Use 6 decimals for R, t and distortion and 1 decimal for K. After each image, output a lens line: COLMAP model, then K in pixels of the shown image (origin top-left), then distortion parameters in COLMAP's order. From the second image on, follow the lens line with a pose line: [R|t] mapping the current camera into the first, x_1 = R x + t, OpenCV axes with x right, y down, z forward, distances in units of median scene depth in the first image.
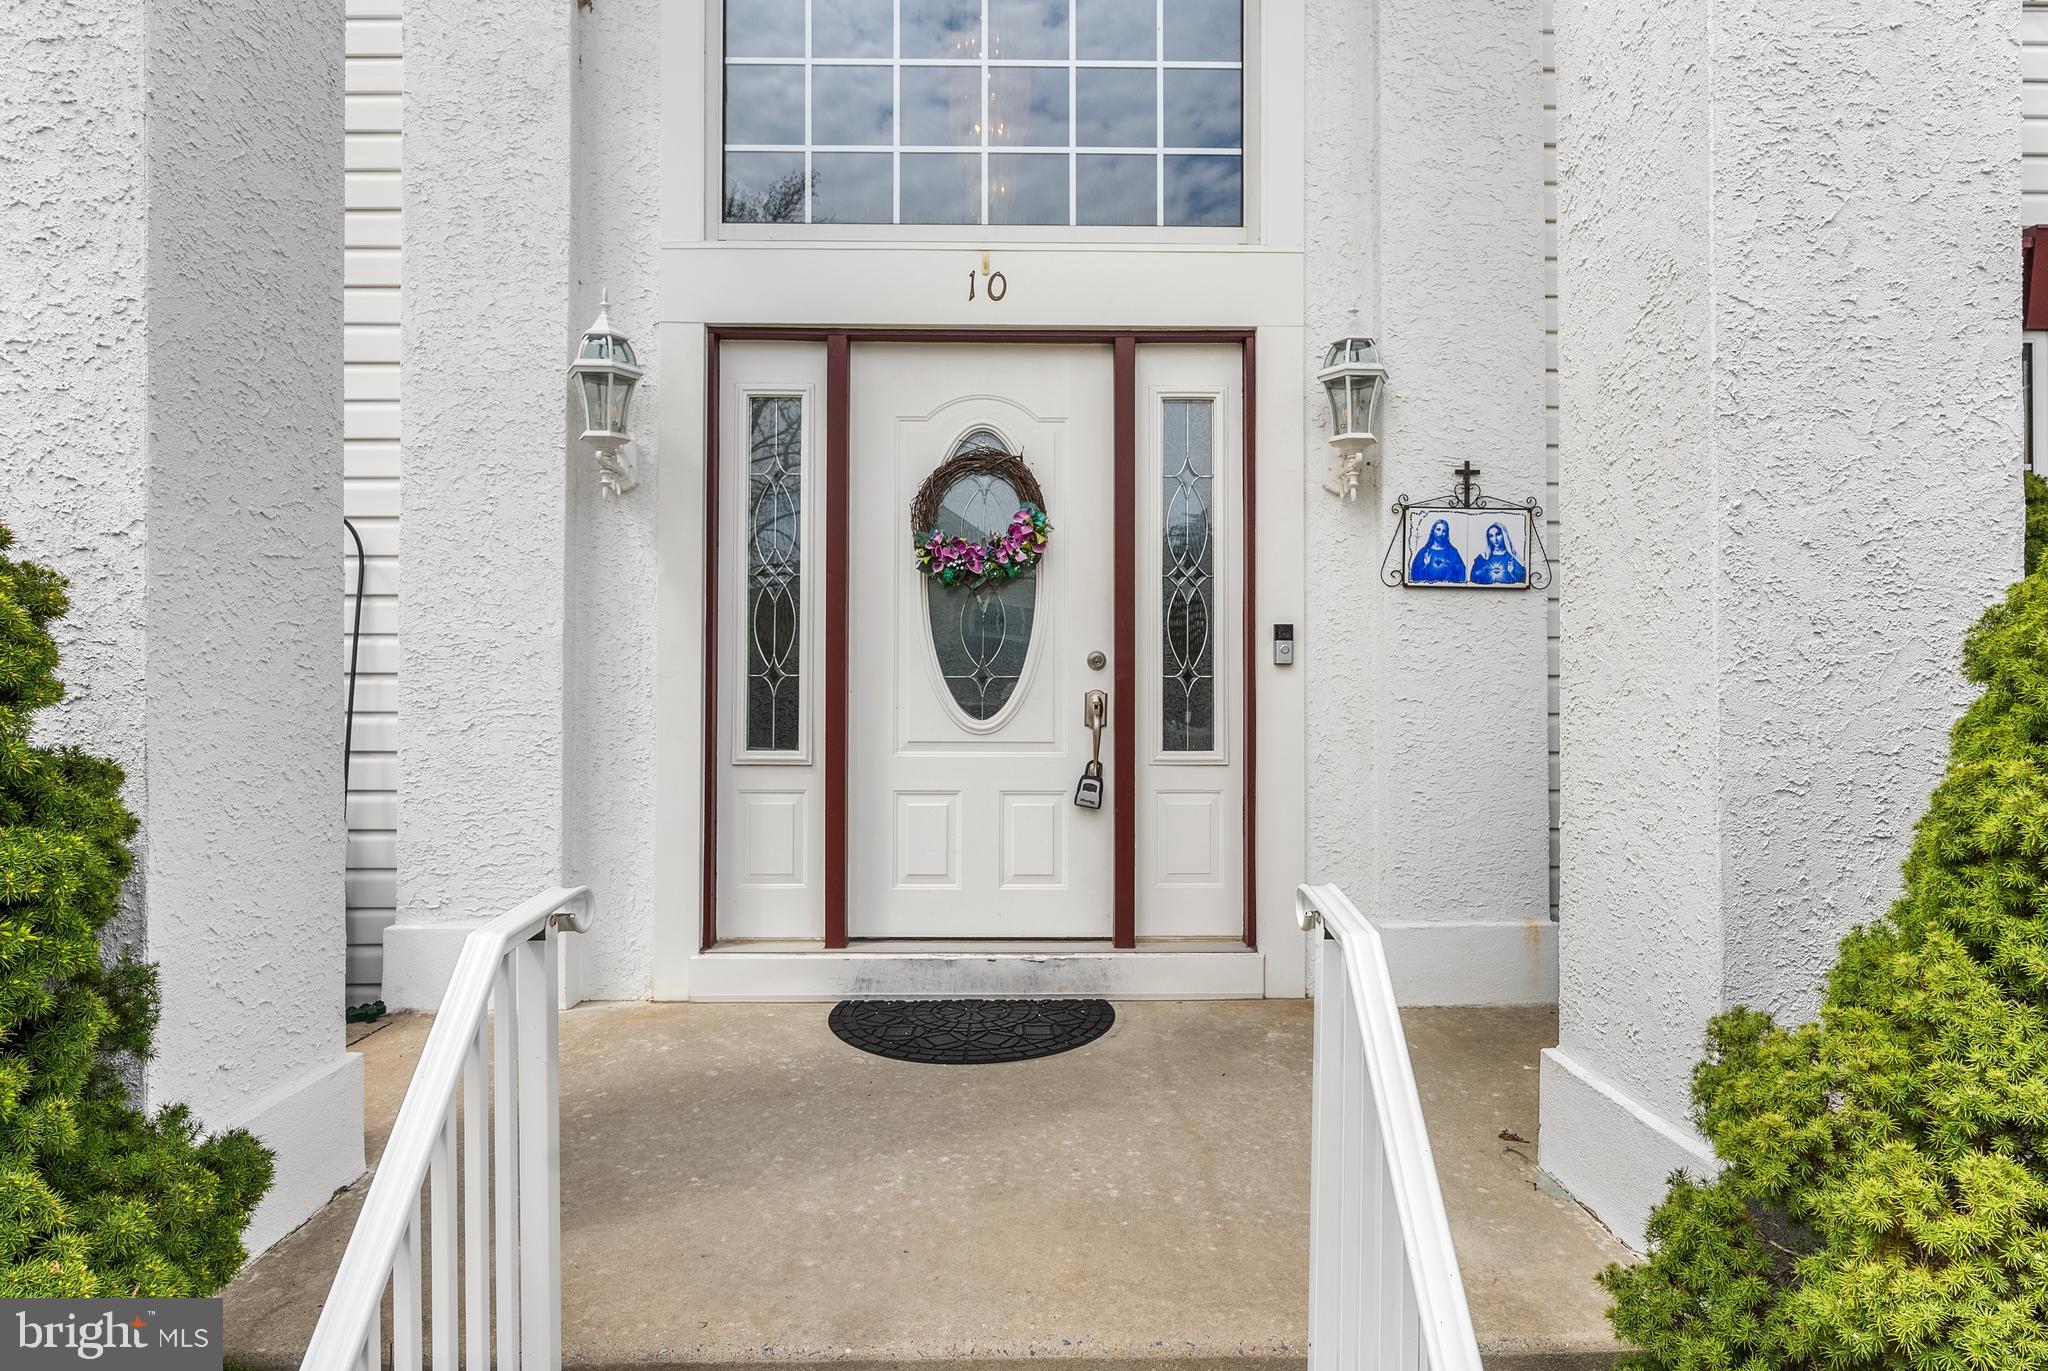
lens RADIAL K [[1112.1, 0, 1028.8], [0, 1112.1, 690.3], [0, 0, 1]] dist [-0.005252, 0.004681]
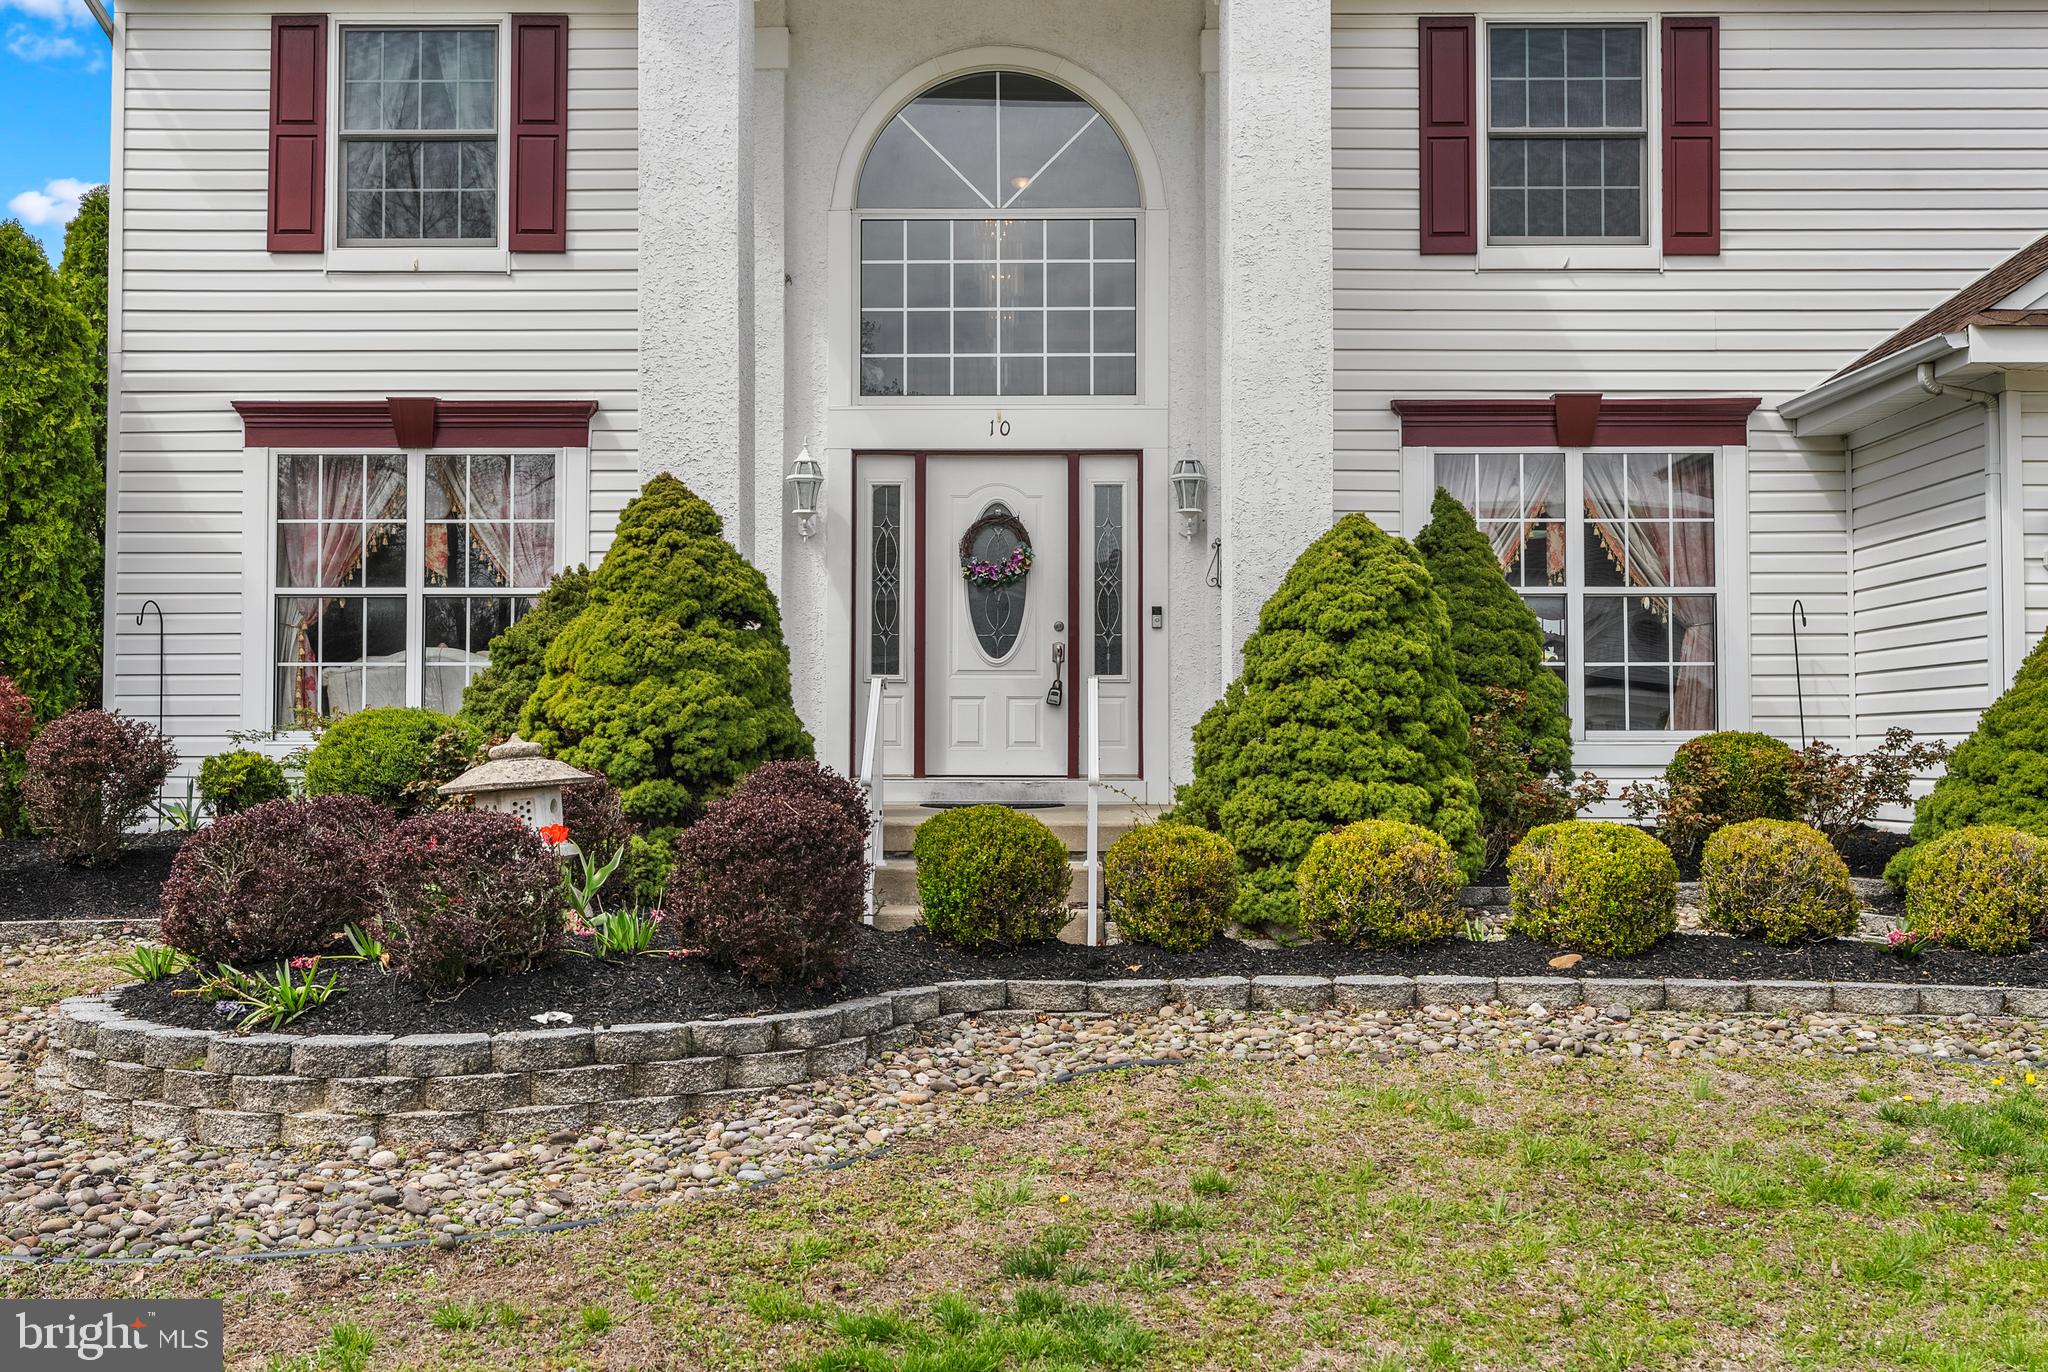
lens RADIAL K [[2075.9, 0, 1022.2], [0, 2075.9, 688.5], [0, 0, 1]] dist [0.023798, 0.000000]
pose [[0.999625, -0.001202, -0.027365, 0.095854], [0.000341, 0.999505, -0.031464, 0.188335], [0.027389, 0.031443, 0.999130, -2.494569]]
